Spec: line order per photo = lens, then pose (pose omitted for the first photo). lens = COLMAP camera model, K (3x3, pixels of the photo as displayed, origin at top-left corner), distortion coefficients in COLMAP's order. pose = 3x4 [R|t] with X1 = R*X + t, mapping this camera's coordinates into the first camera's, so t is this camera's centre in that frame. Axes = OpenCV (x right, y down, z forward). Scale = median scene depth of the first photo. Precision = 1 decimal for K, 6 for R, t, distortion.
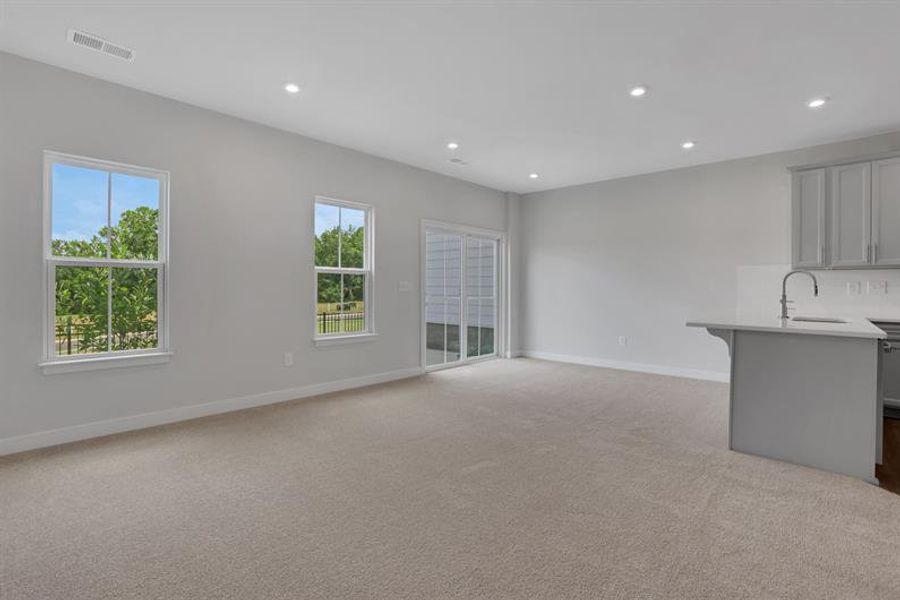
lens RADIAL K [[423.8, 0, 451.8], [0, 423.8, 294.8], [0, 0, 1]] dist [-0.001898, 0.000007]
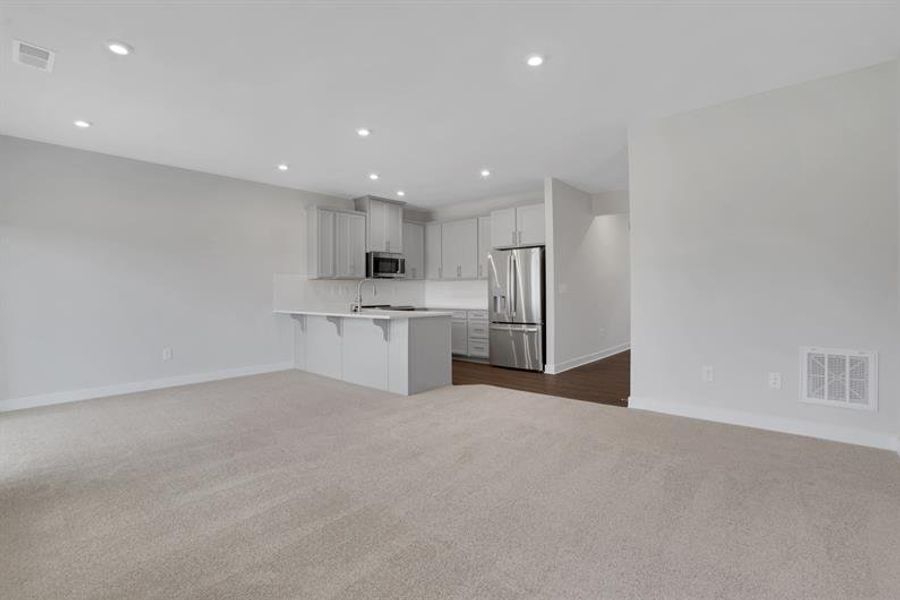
lens RADIAL K [[423.8, 0, 451.8], [0, 423.8, 294.8], [0, 0, 1]] dist [-0.001898, 0.000007]
pose [[-0.004042, -0.007146, 0.999966, -0.806681], [0.022813, 0.999714, 0.007236, -0.007394], [-0.999732, 0.022841, -0.003877, 0.755553]]
